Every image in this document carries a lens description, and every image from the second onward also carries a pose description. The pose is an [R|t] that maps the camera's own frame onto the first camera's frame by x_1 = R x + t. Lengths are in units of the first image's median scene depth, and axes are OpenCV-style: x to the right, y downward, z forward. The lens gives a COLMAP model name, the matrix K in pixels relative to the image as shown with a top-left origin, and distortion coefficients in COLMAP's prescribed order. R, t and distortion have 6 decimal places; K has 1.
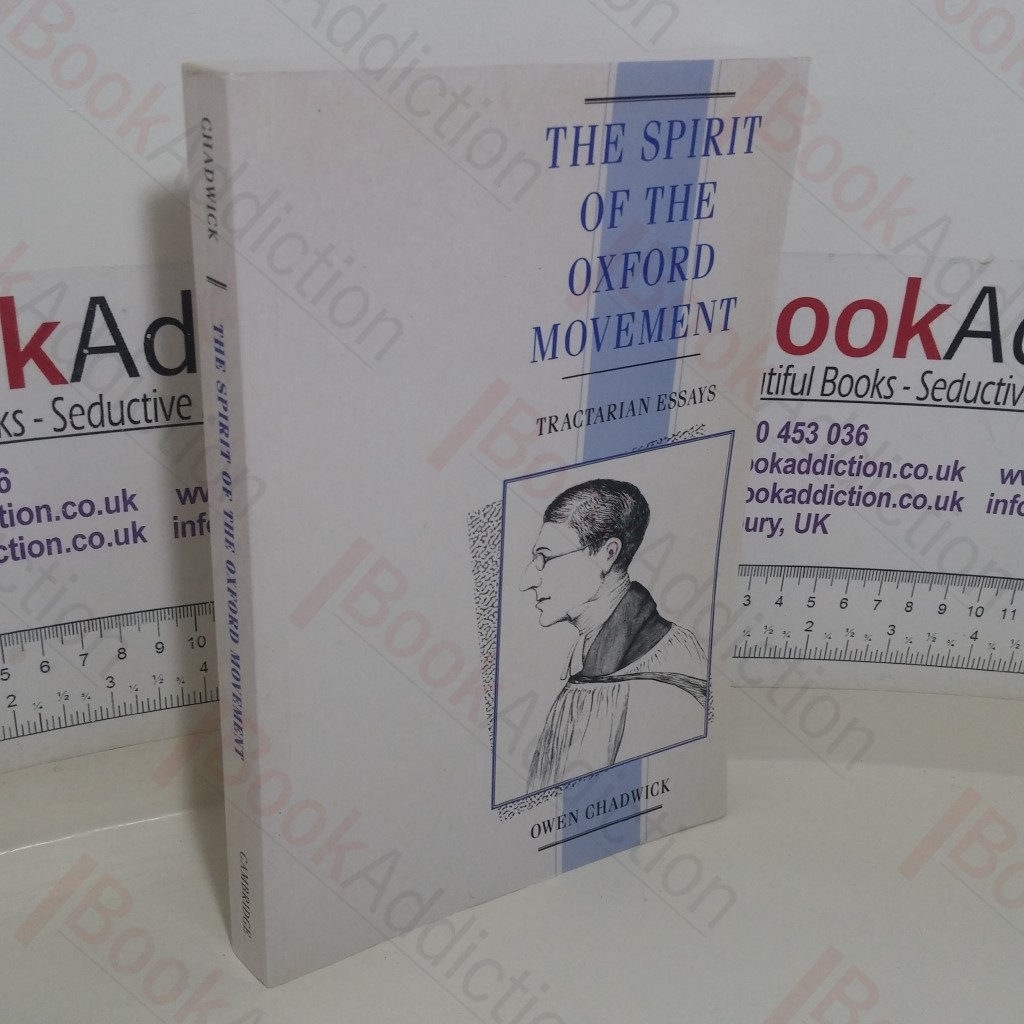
lens RADIAL K [[1249.4, 0, 498.5], [0, 1249.4, 511.5], [0, 0, 1]] dist [0.004996, 0.000000]
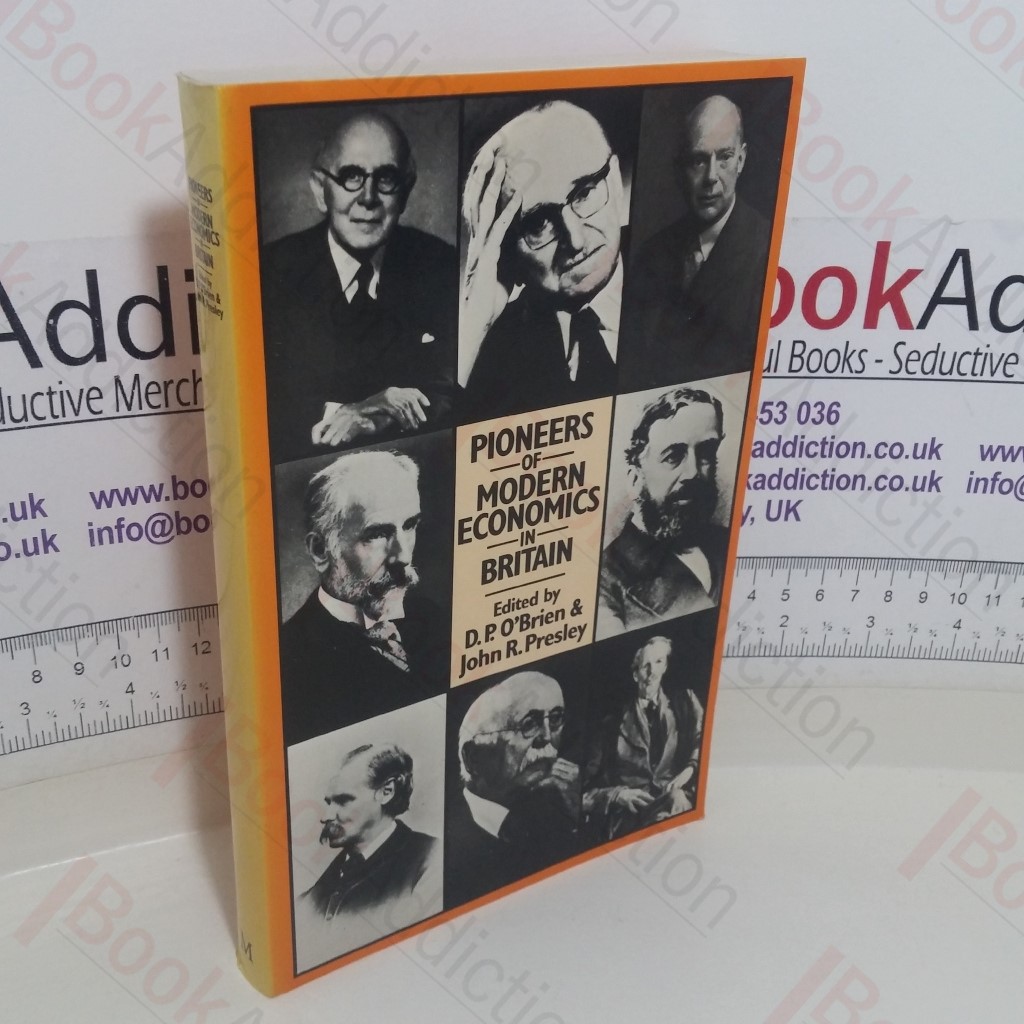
lens RADIAL K [[1249.4, 0, 512.0], [0, 1249.4, 516.2], [0, 0, 1]] dist [0.004996, 0.000000]
pose [[0.998586, -0.033476, 0.041286, 0.009067], [0.034048, 0.999333, -0.013210, 0.020356], [-0.040817, 0.014597, 0.999060, 0.075960]]
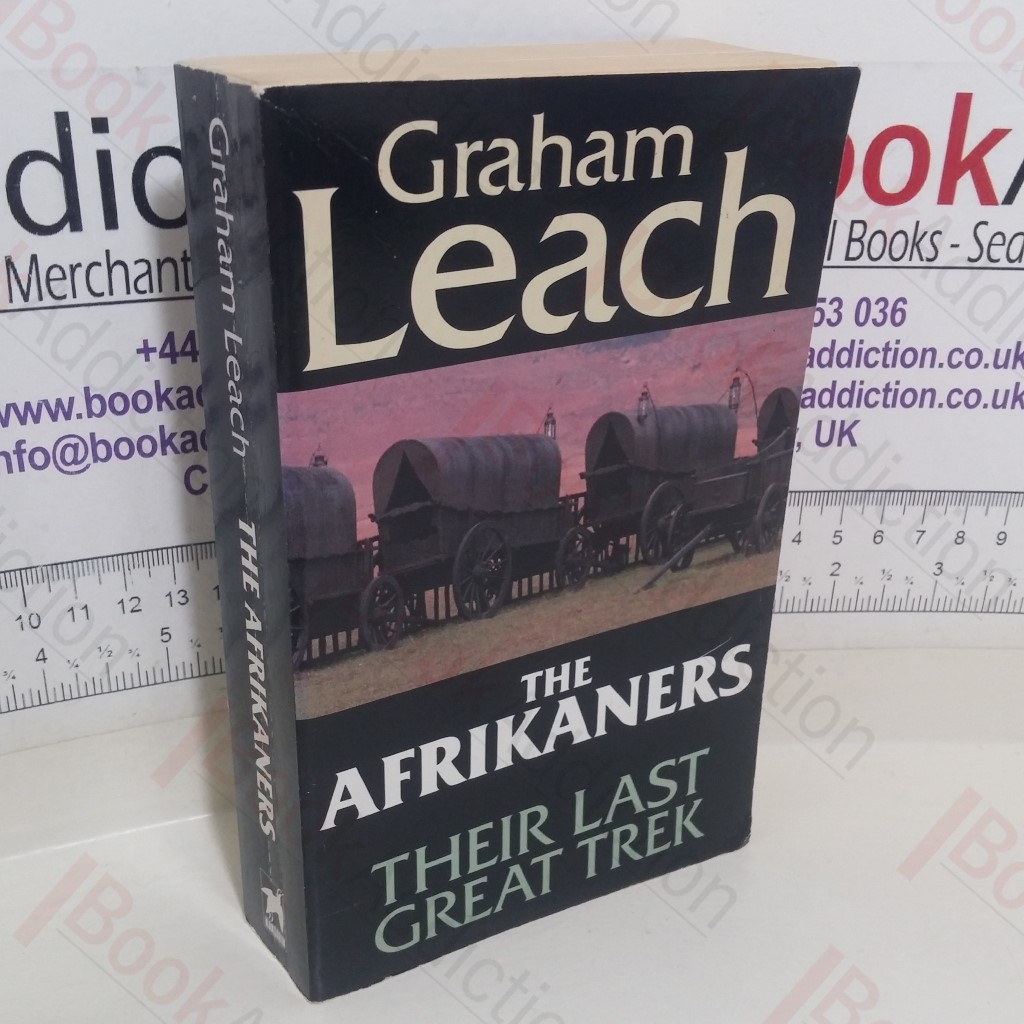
lens RADIAL K [[1249.4, 0, 509.4], [0, 1249.4, 504.7], [0, 0, 1]] dist [0.004996, 0.000000]
pose [[0.997876, -0.044593, 0.047496, 0.009650], [0.045206, 0.998907, -0.011915, 0.056589], [-0.046913, 0.014036, 0.998800, 0.247024]]
